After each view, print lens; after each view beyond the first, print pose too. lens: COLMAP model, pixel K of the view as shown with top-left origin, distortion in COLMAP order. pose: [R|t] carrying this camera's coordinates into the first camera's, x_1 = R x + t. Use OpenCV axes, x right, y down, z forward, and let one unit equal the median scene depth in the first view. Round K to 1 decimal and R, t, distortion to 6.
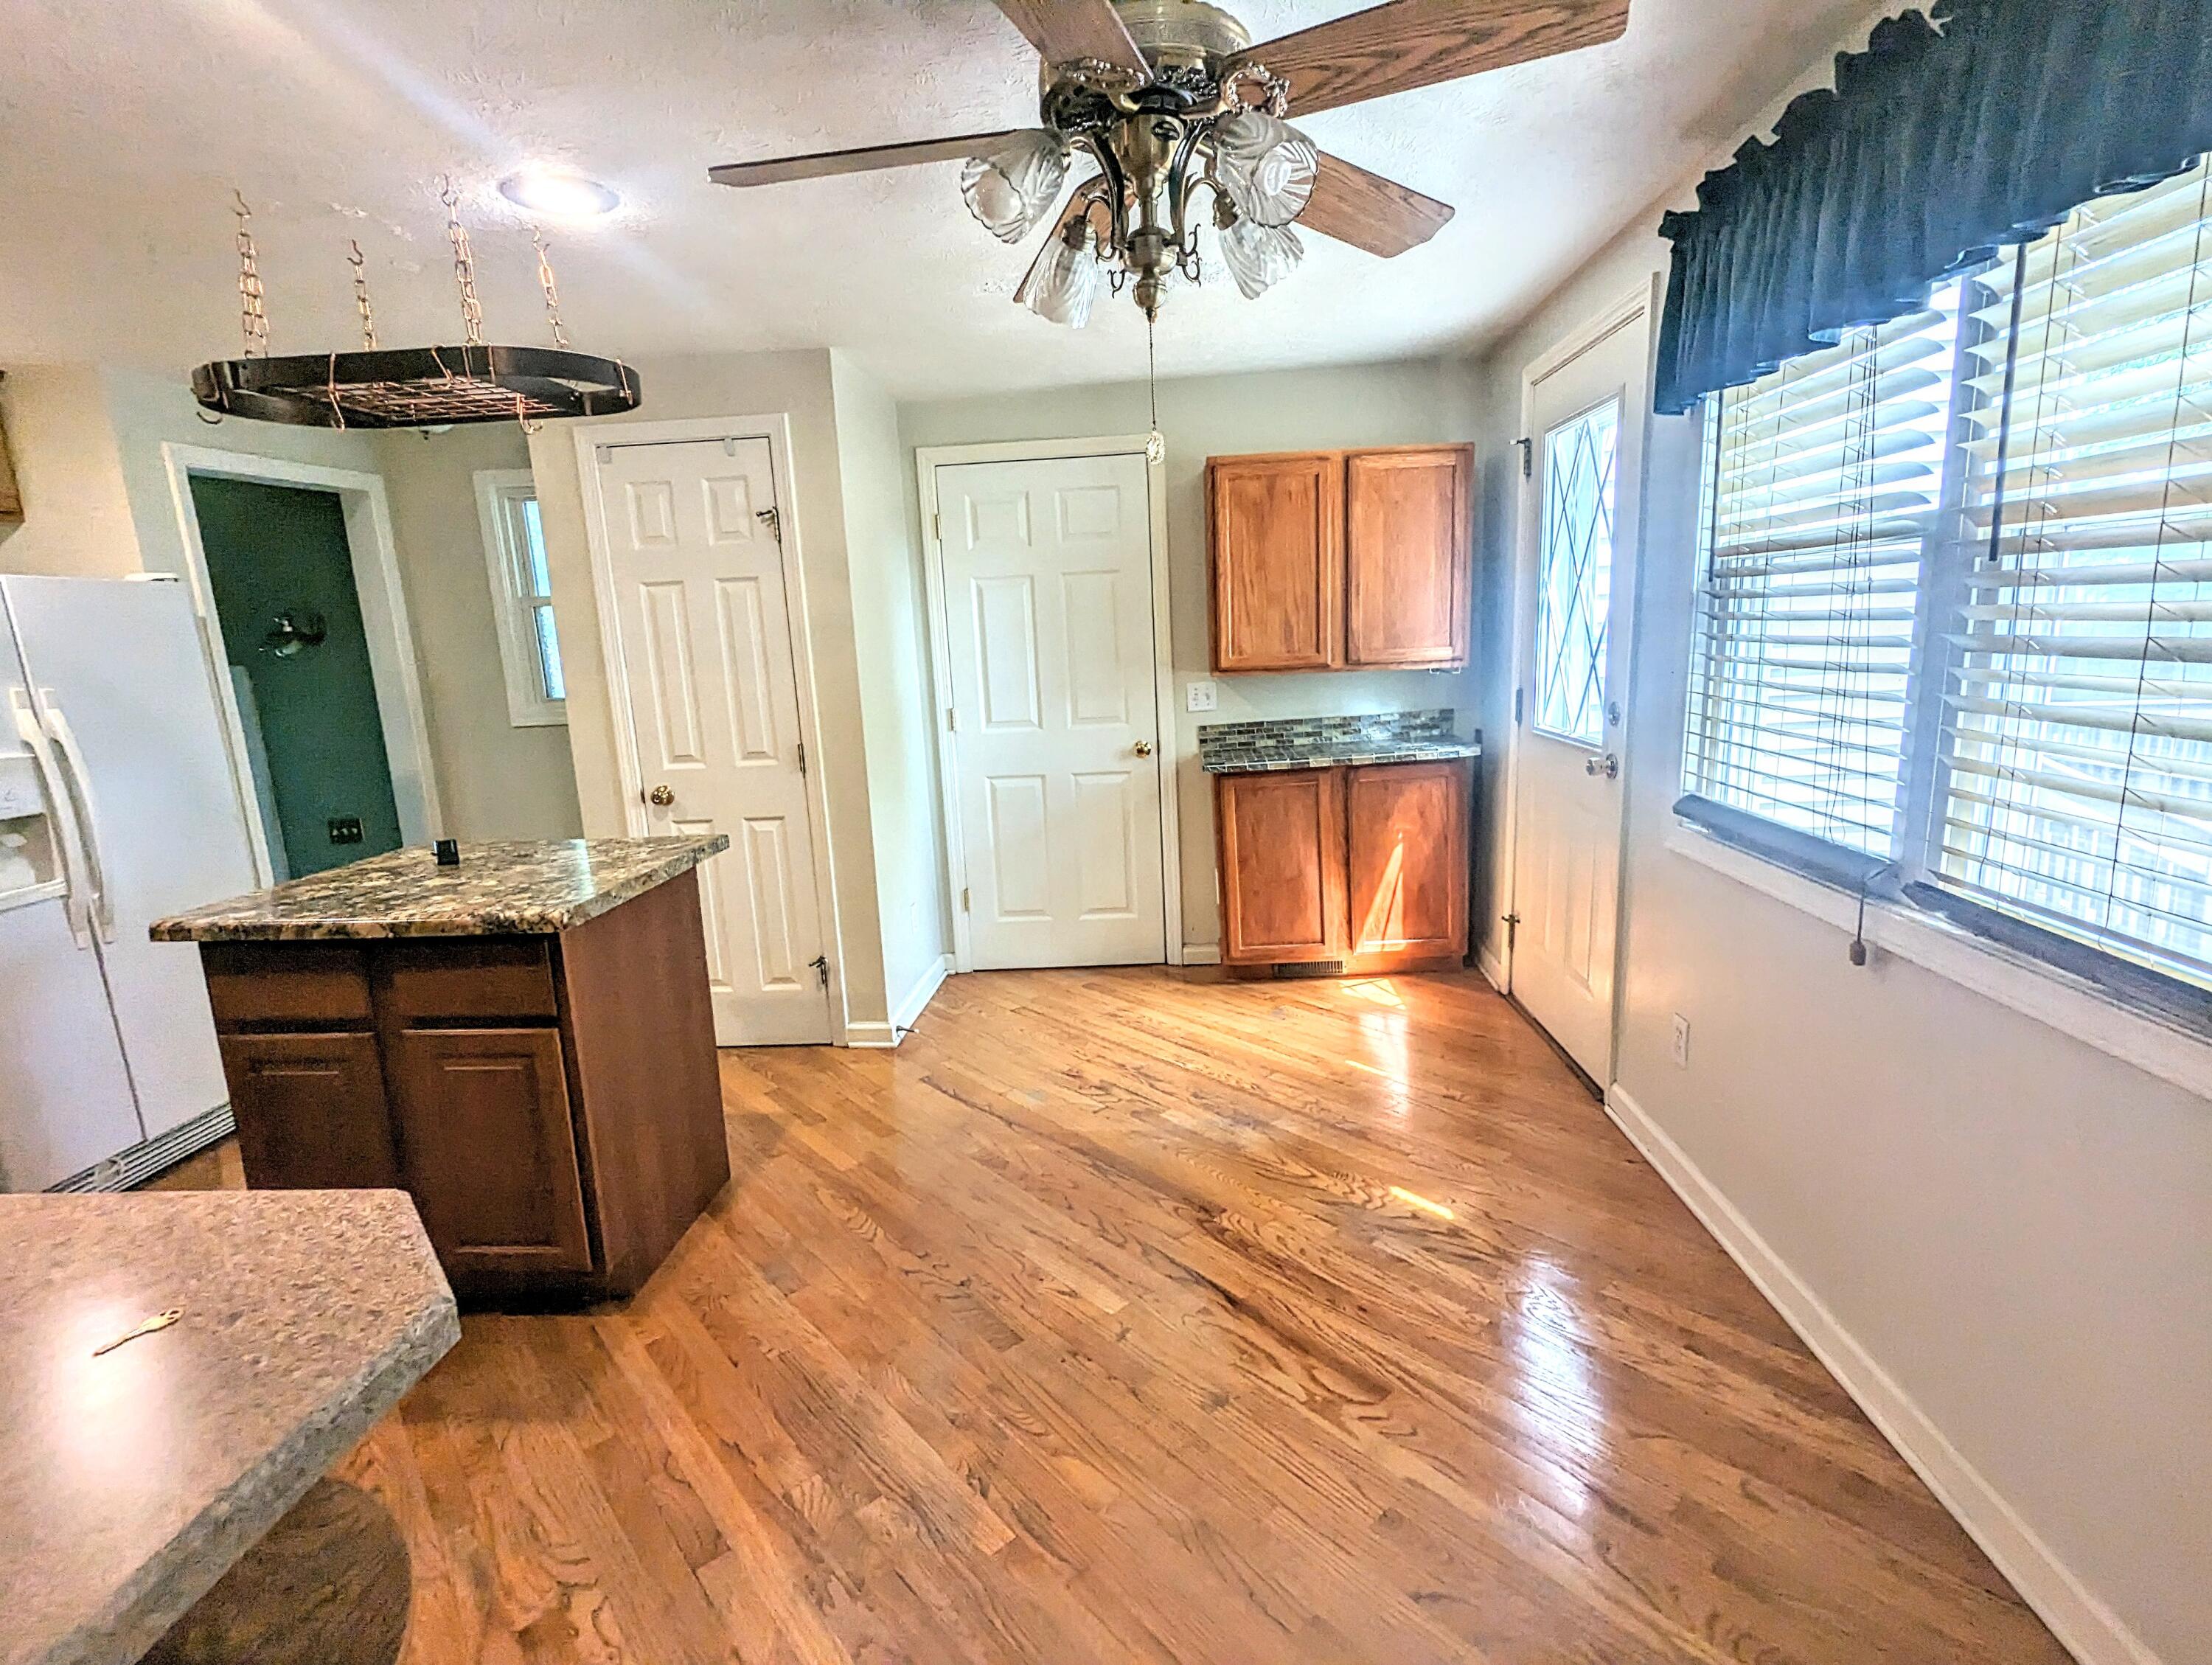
lens RADIAL K [[1047.6, 0, 1106.0], [0, 1047.6, 832.5], [0, 0, 1]] dist [-0.000862, -0.000534]
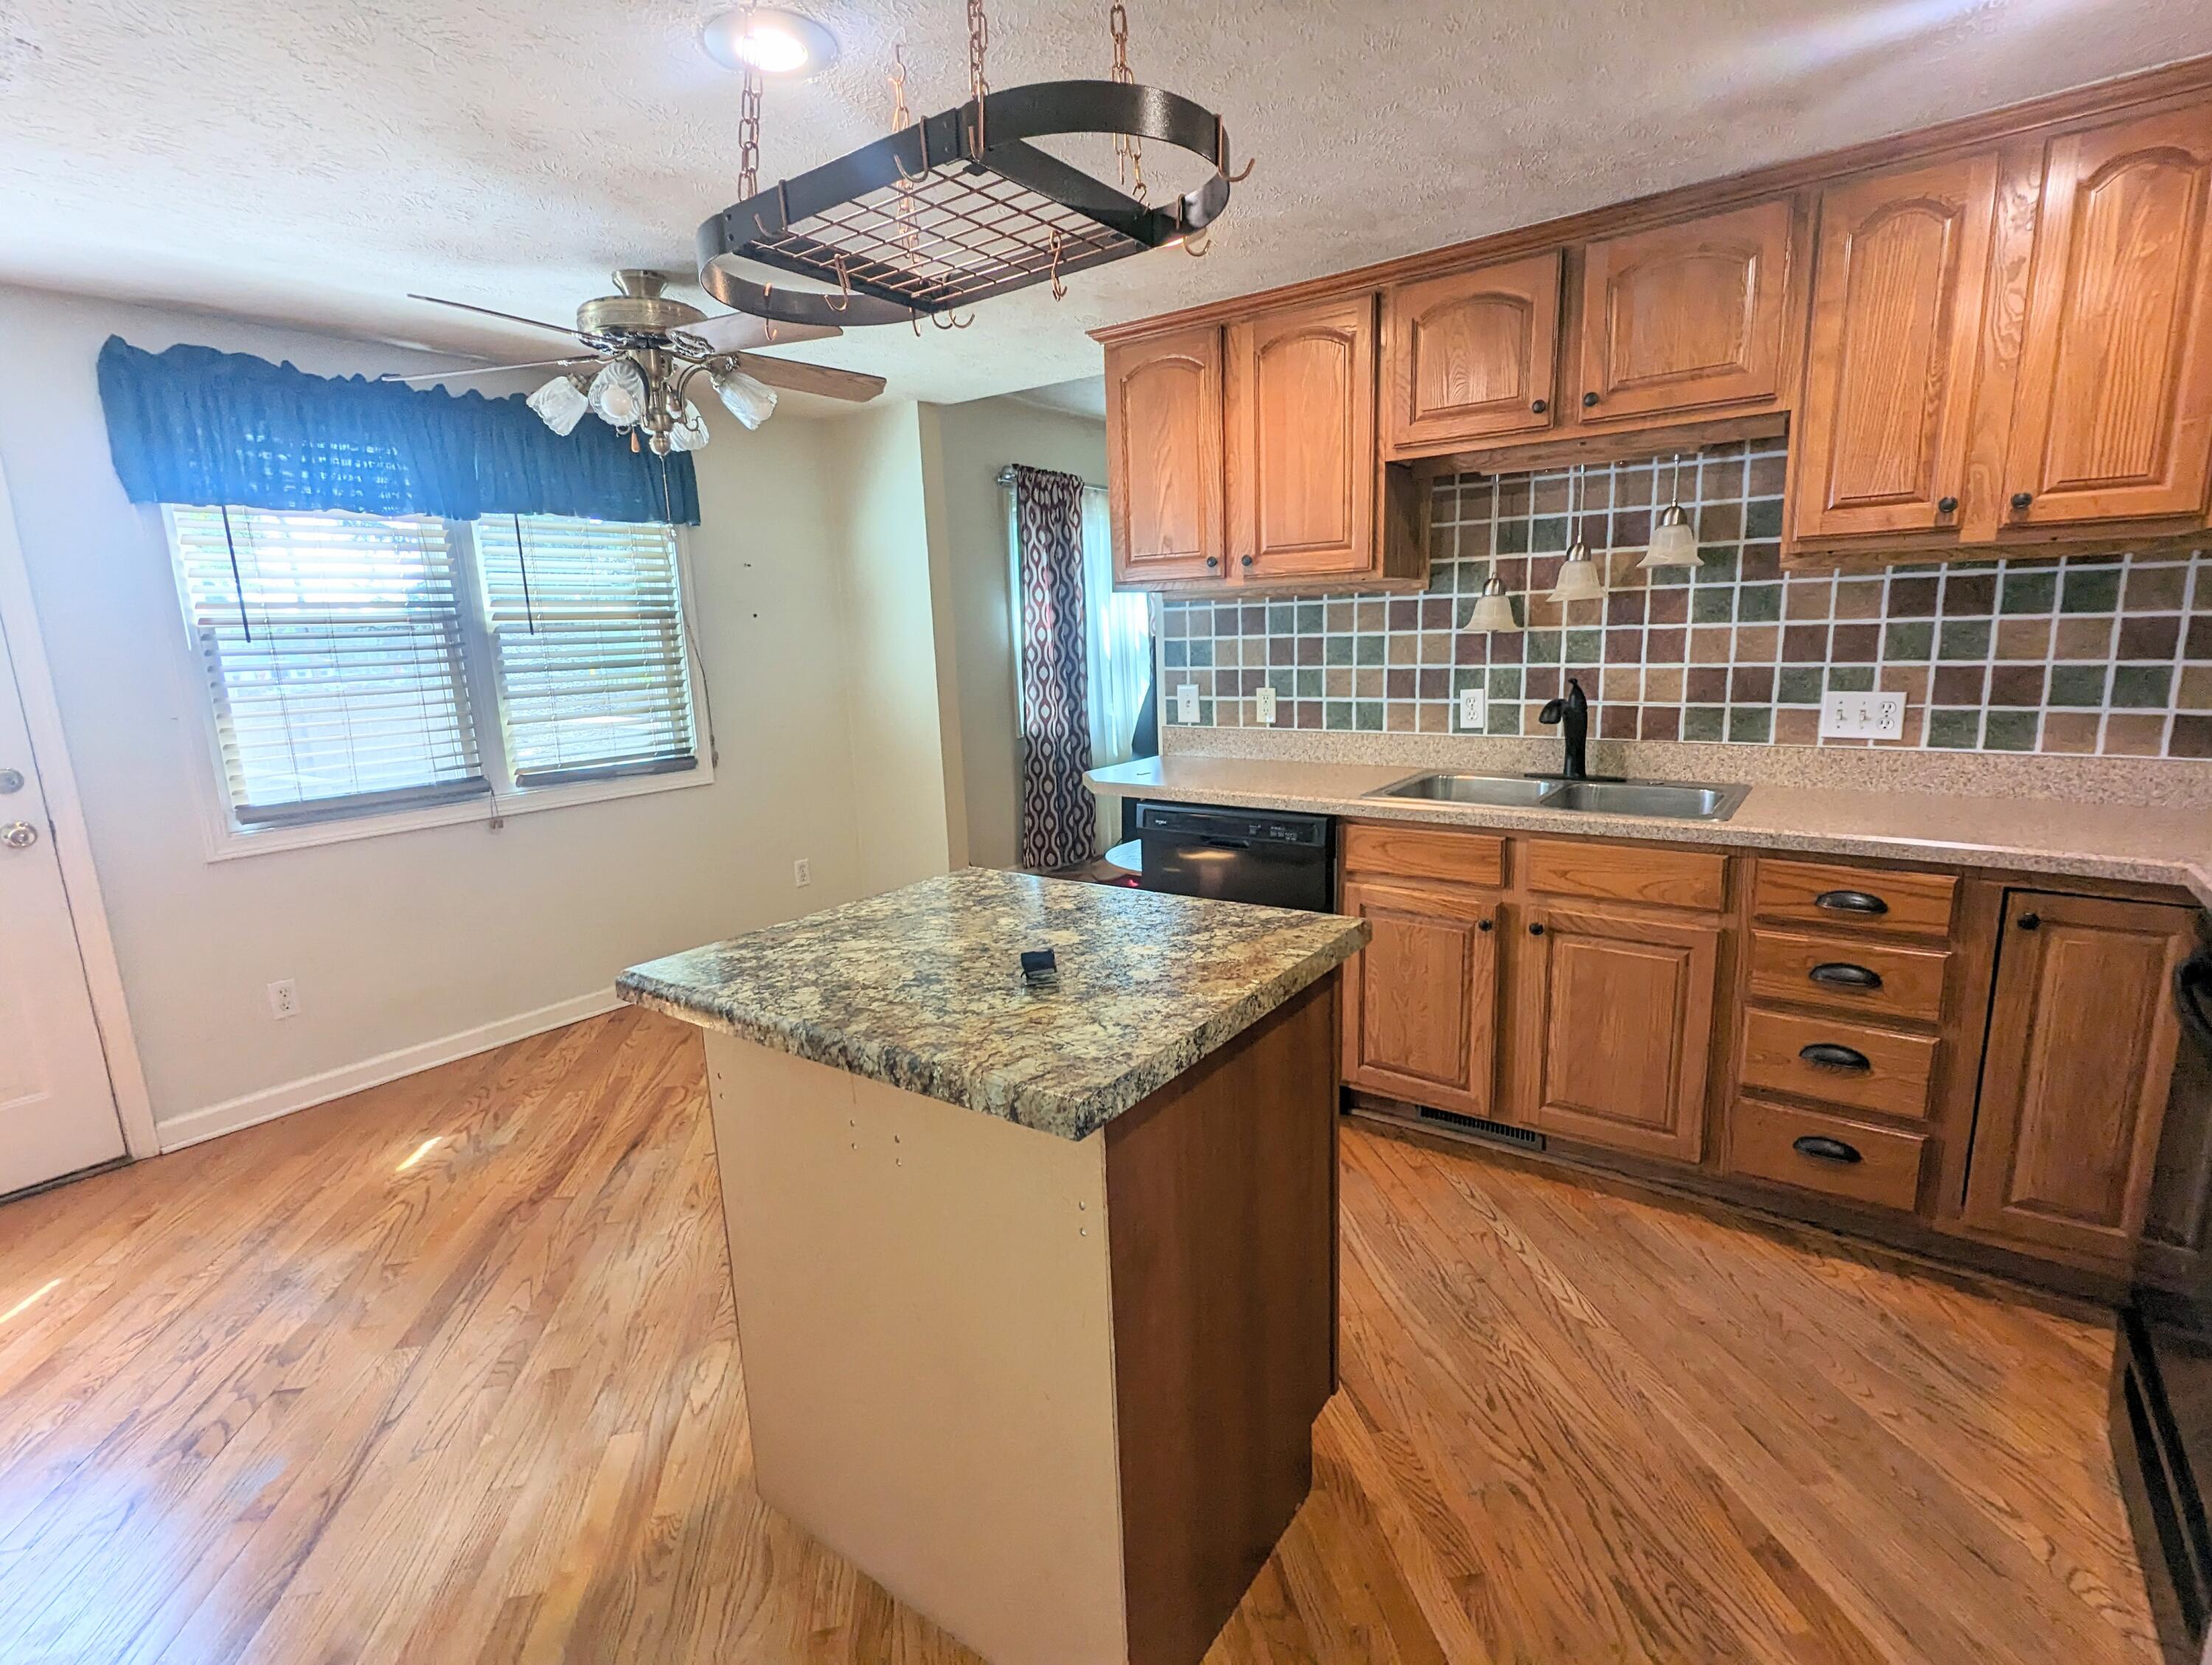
lens RADIAL K [[1047.6, 0, 1106.0], [0, 1047.6, 832.5], [0, 0, 1]] dist [-0.000862, -0.000534]
pose [[-0.839801, -0.029801, 0.542076, -1.086244], [0.179901, 0.926801, 0.329659, -0.255405], [-0.512221, 0.374368, -0.772967, 1.549083]]
